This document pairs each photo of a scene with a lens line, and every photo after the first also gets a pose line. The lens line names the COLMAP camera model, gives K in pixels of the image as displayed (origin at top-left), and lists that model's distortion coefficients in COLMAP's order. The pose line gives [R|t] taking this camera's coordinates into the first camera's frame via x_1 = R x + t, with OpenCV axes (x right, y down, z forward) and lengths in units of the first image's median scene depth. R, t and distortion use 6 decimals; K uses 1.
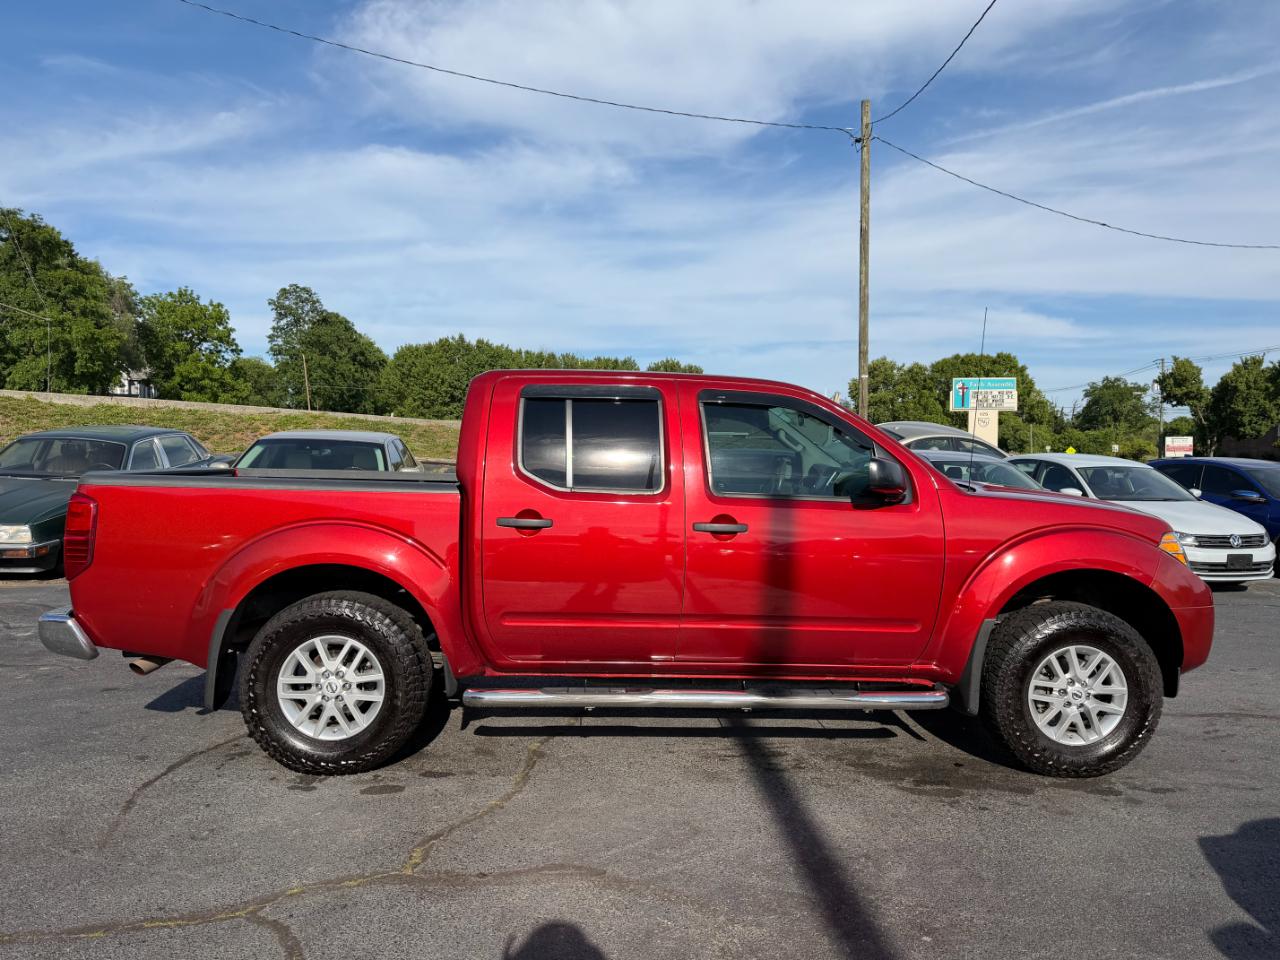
lens RADIAL K [[914.7, 0, 635.1], [0, 914.7, 477.2], [0, 0, 1]] dist [0.022759, -0.030775]
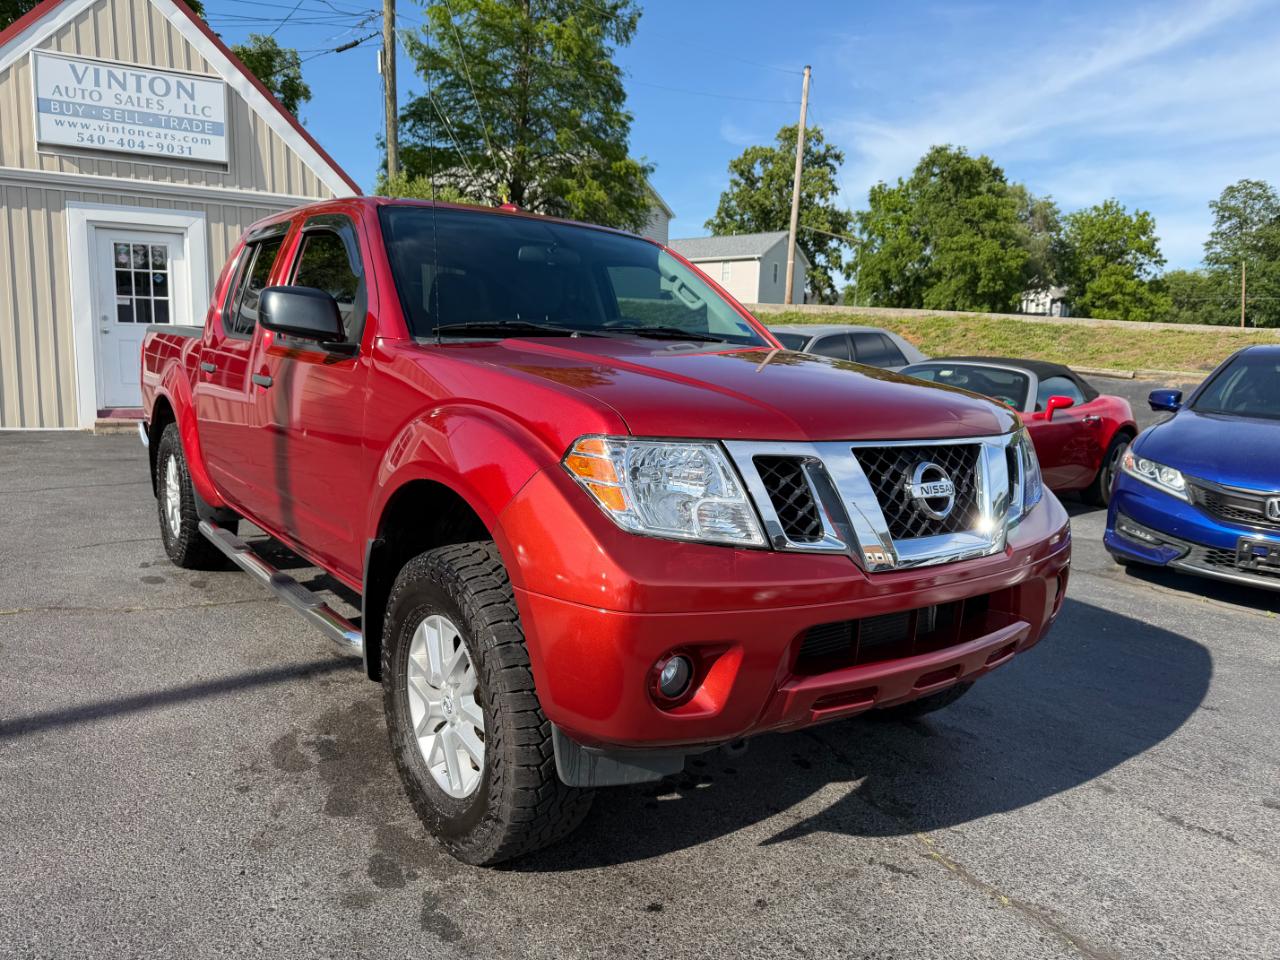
lens RADIAL K [[914.7, 0, 729.8], [0, 914.7, 525.8], [0, 0, 1]] dist [0.022759, -0.030775]
pose [[0.560747, 0.163031, -0.811778, 0.131116], [-0.056016, 0.985647, 0.159256, 0.002565], [0.826090, -0.043830, 0.561831, 0.105538]]
